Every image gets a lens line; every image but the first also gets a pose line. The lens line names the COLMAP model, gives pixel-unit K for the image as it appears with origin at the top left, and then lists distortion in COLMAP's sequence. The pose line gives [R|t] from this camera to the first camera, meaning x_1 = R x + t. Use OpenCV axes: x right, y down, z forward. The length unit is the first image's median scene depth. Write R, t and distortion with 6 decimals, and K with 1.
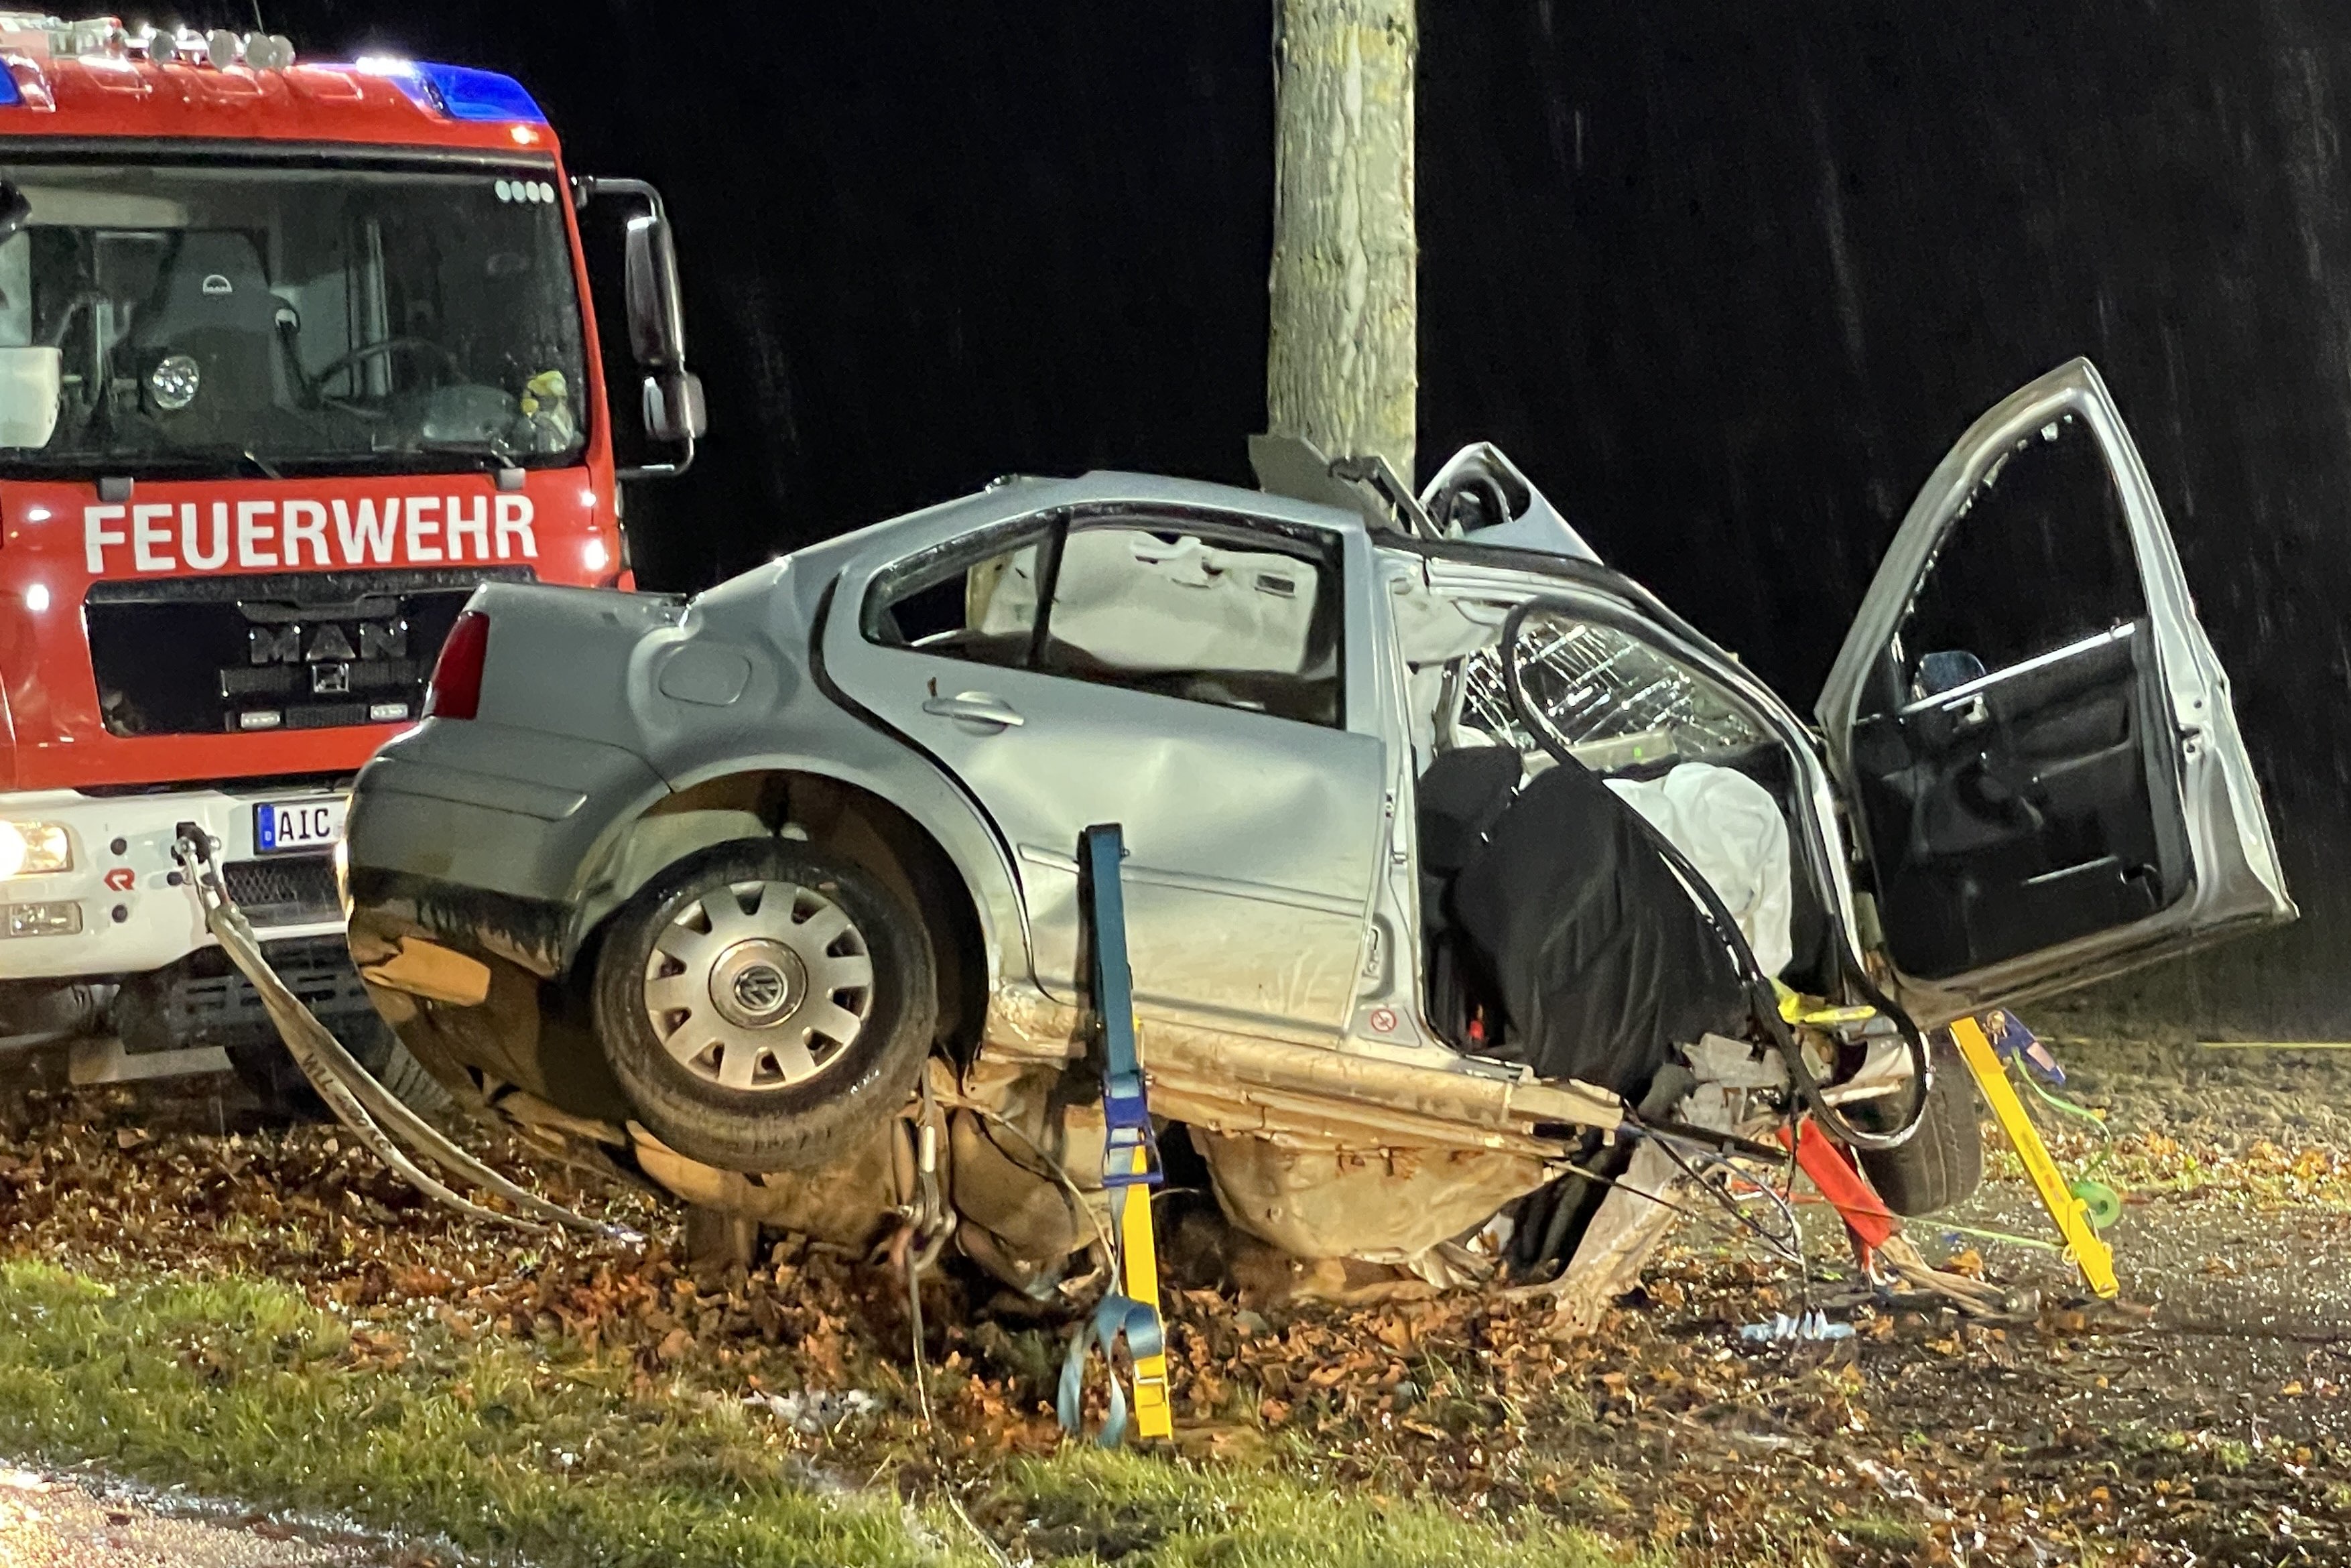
lens RADIAL K [[5068.1, 0, 1175.5], [0, 5068.1, 784.0], [0, 0, 1]] dist [0.051004, -0.241083]
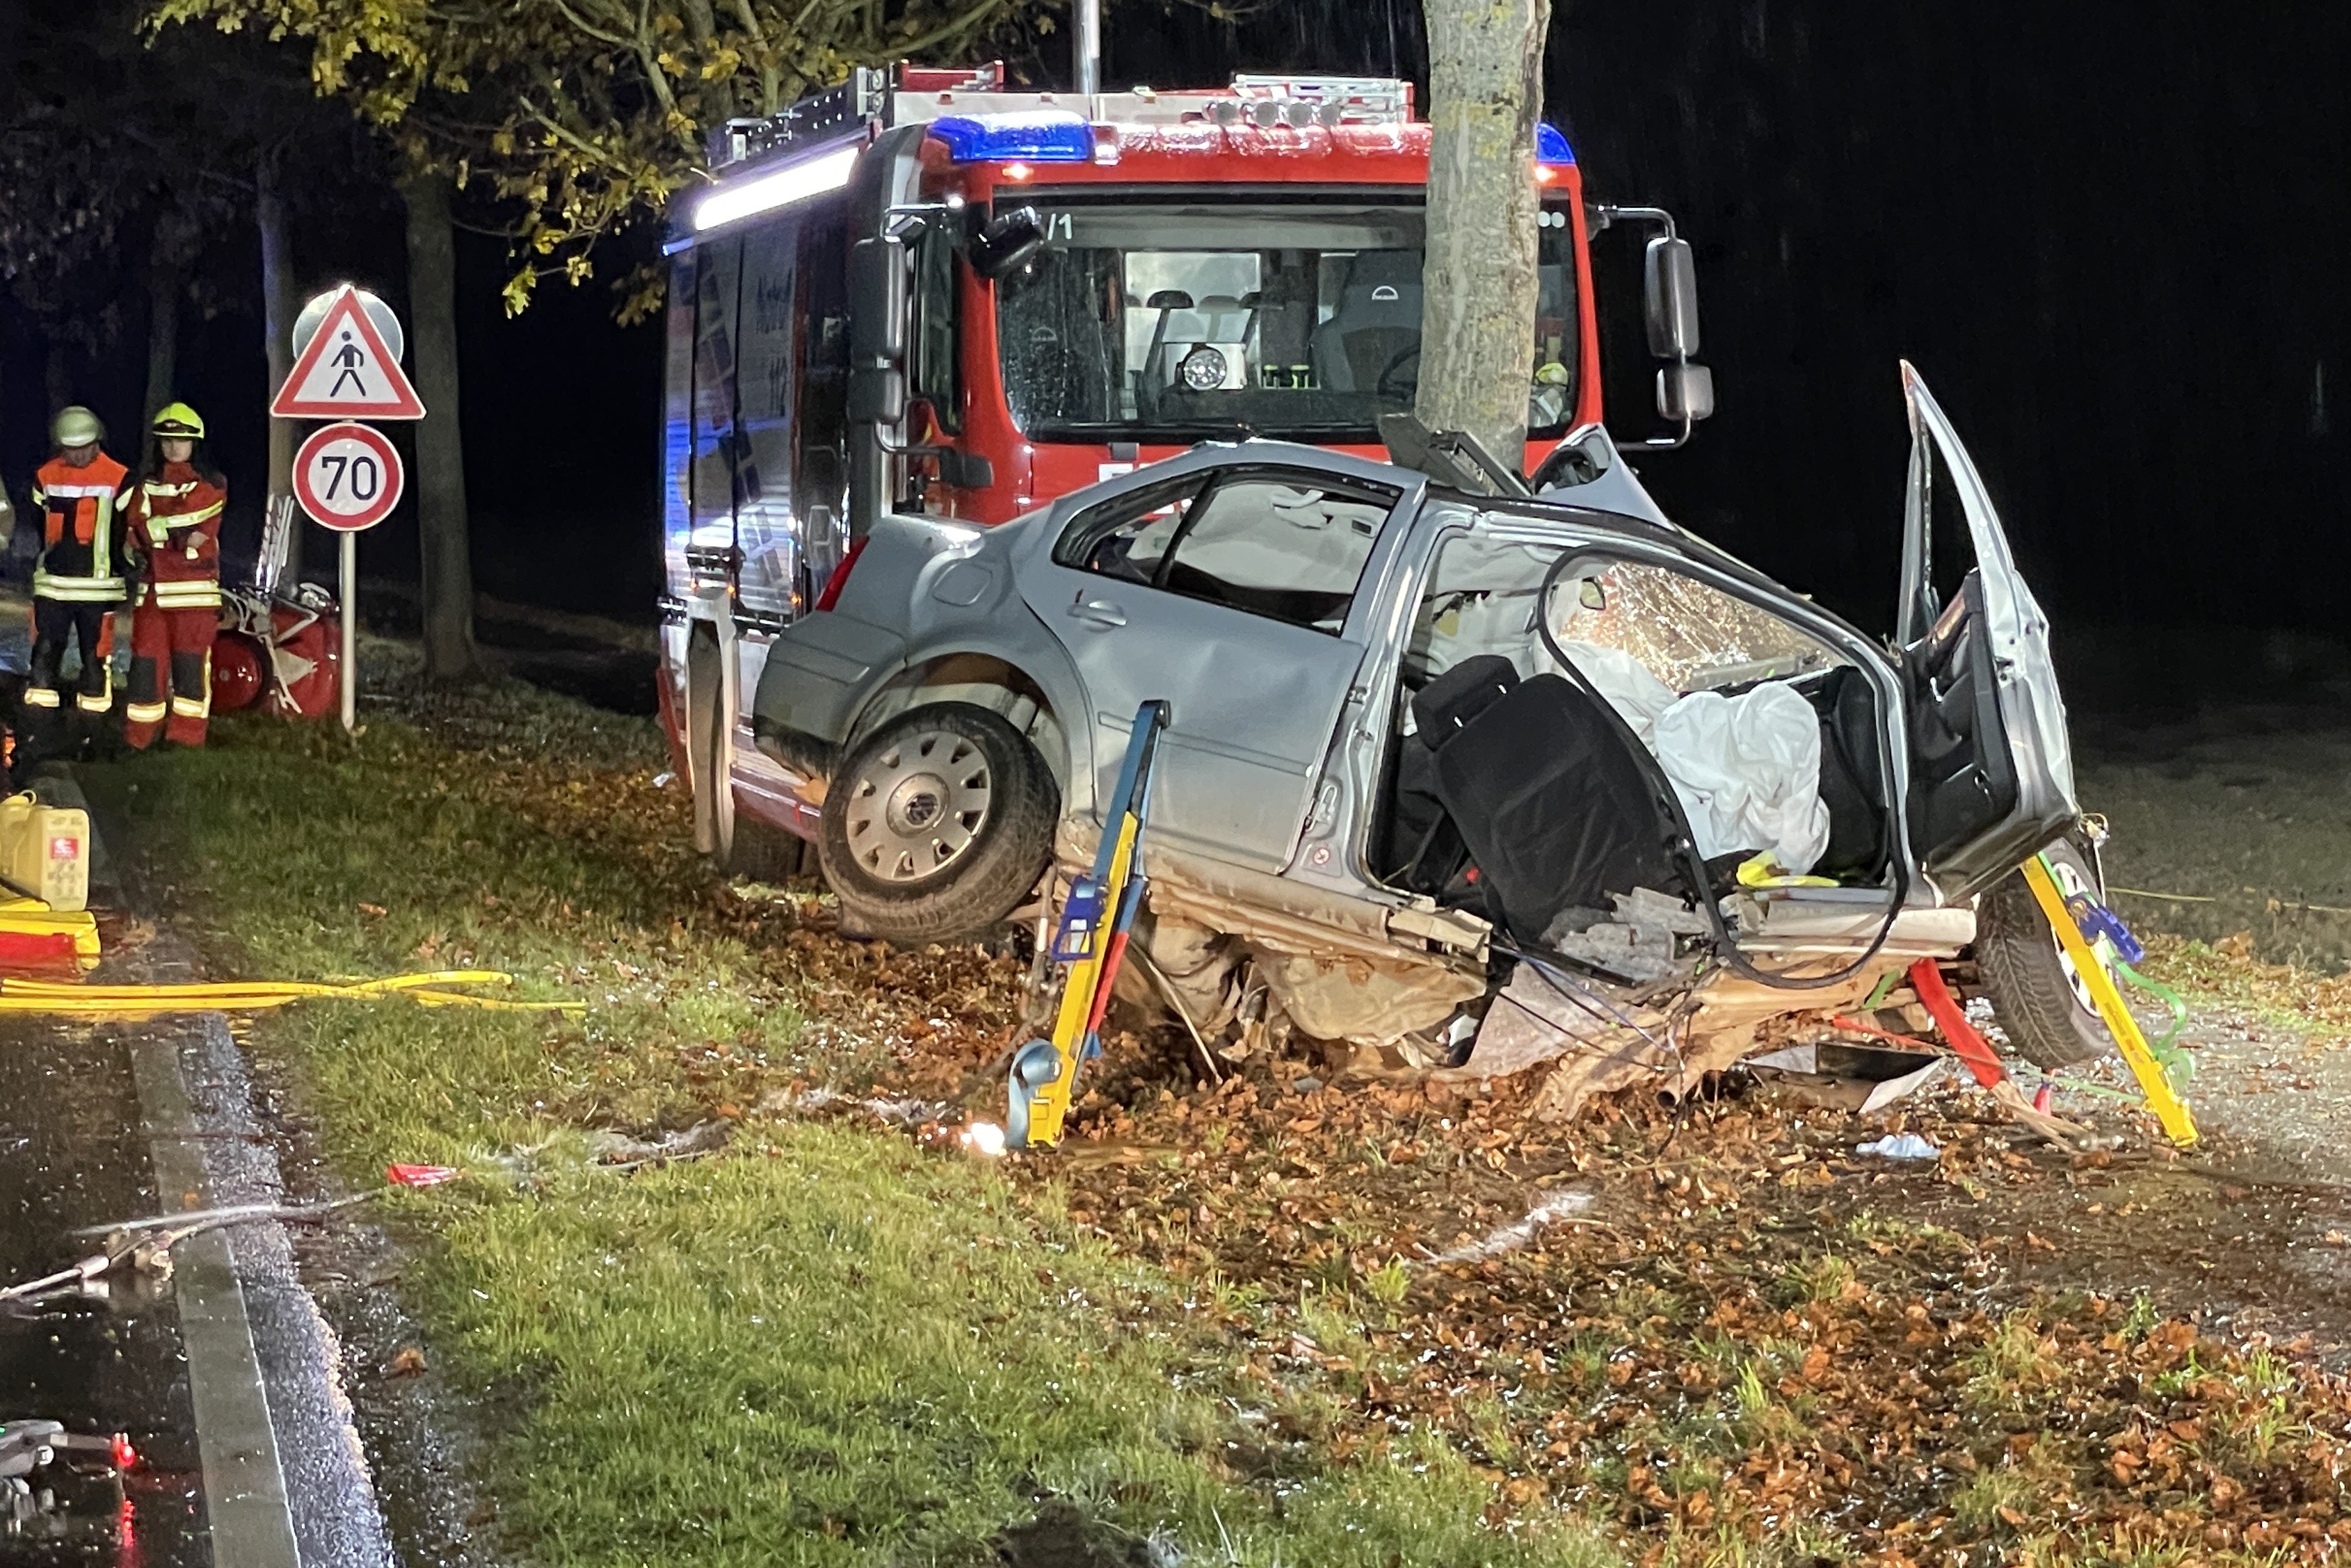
lens RADIAL K [[4896.2, 0, 1175.5], [0, 4896.2, 784.0], [0, 0, 1]] dist [-0.207821, 0.068961]
pose [[0.869477, 0.044690, -0.491947, 0.605075], [-0.041807, 0.998983, 0.016861, 0.007508], [0.492201, 0.005907, 0.870462, -0.123712]]
